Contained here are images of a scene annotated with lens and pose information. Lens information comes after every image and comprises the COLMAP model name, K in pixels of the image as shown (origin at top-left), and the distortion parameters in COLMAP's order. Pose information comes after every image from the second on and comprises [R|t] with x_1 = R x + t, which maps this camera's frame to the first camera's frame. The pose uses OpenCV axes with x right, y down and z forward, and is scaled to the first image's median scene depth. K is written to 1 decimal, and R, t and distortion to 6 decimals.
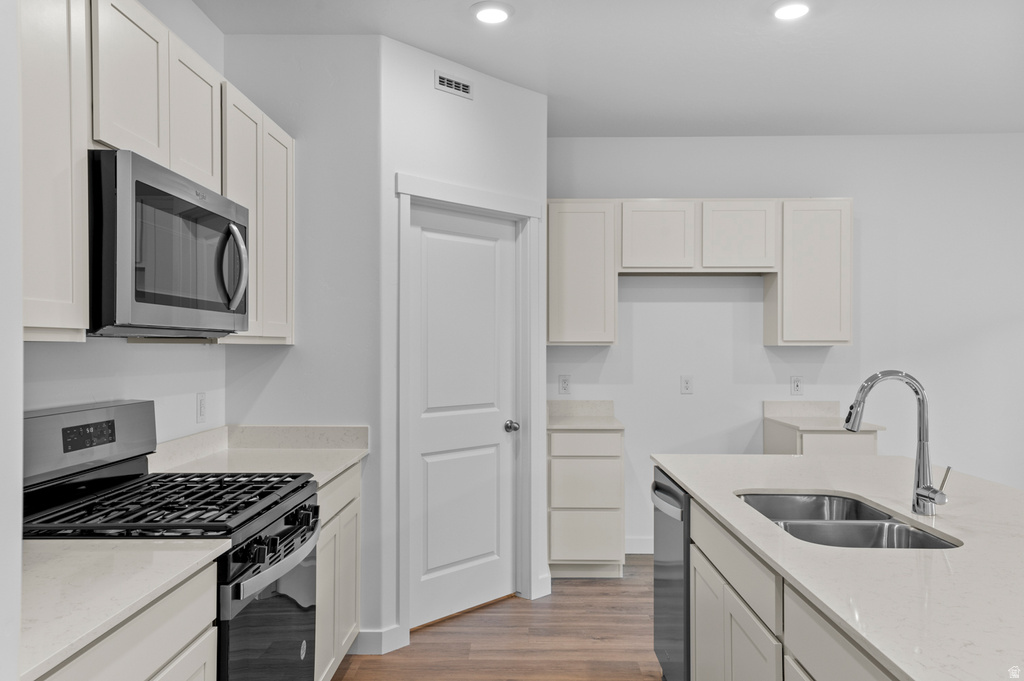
lens RADIAL K [[756.3, 0, 515.0], [0, 756.3, 349.2], [0, 0, 1]] dist [0.036028, 0.005224]
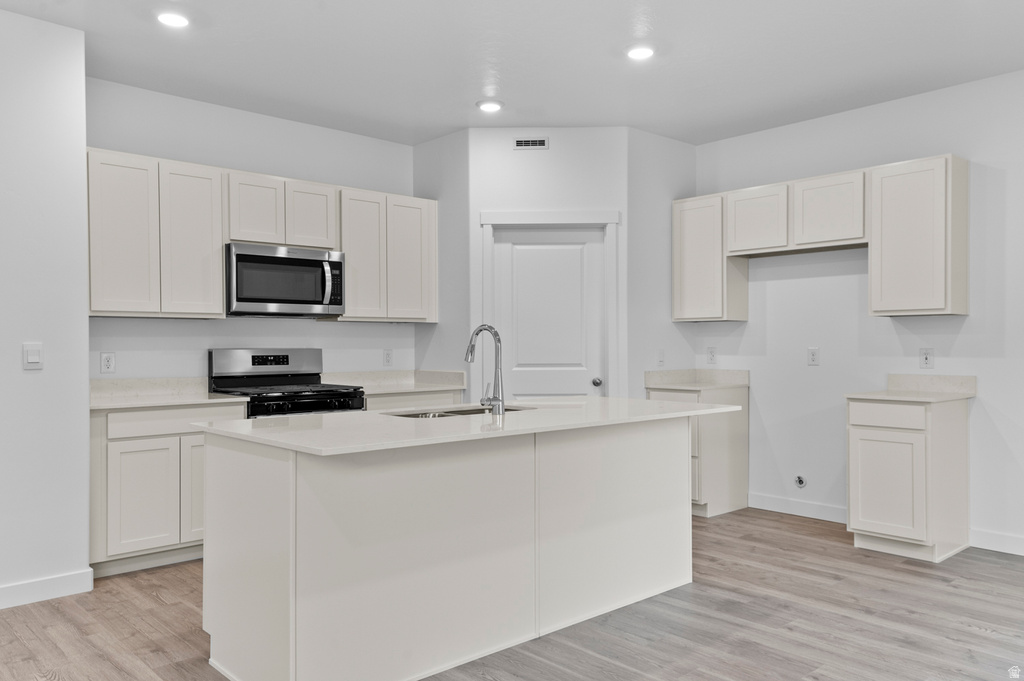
lens RADIAL K [[775.6, 0, 513.1], [0, 775.6, 347.6], [0, 0, 1]] dist [0.045768, 0.004327]
pose [[0.686243, 0.000119, -0.727373, 0.886176], [0.002742, 0.999992, 0.002751, 0.037284], [0.727367, -0.003882, 0.686237, -0.047269]]
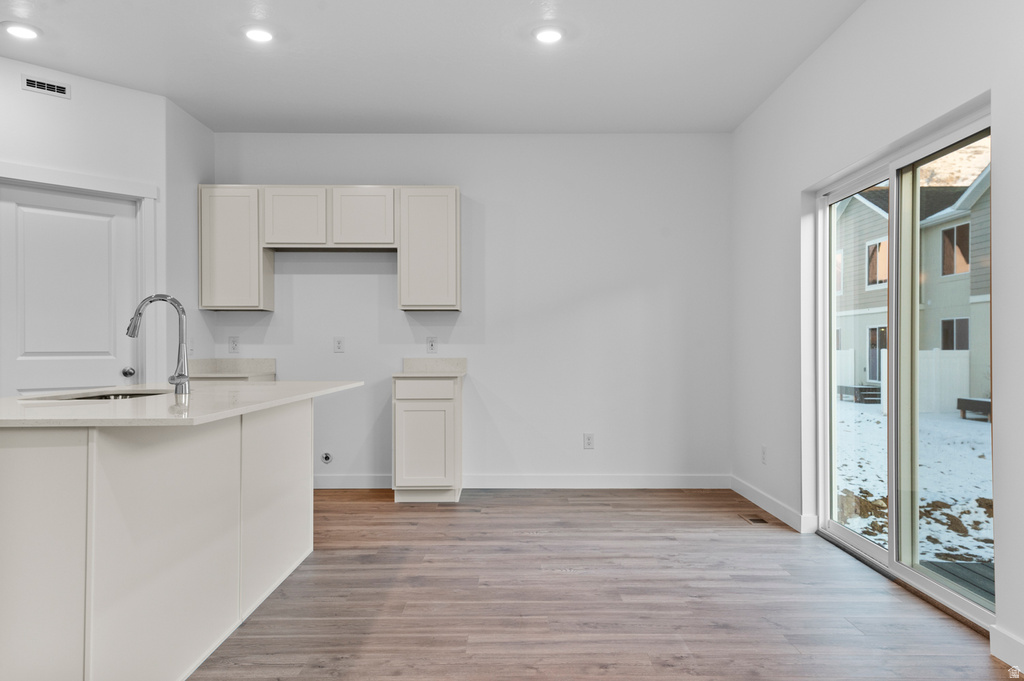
lens RADIAL K [[775.6, 0, 514.6], [0, 775.6, 345.6], [0, 0, 1]] dist [0.045768, 0.004327]
pose [[0.999808, -0.001960, 0.019510, 0.580015], [0.002080, 0.999979, -0.006104, 0.068859], [-0.019498, 0.006143, 0.999791, -0.253816]]
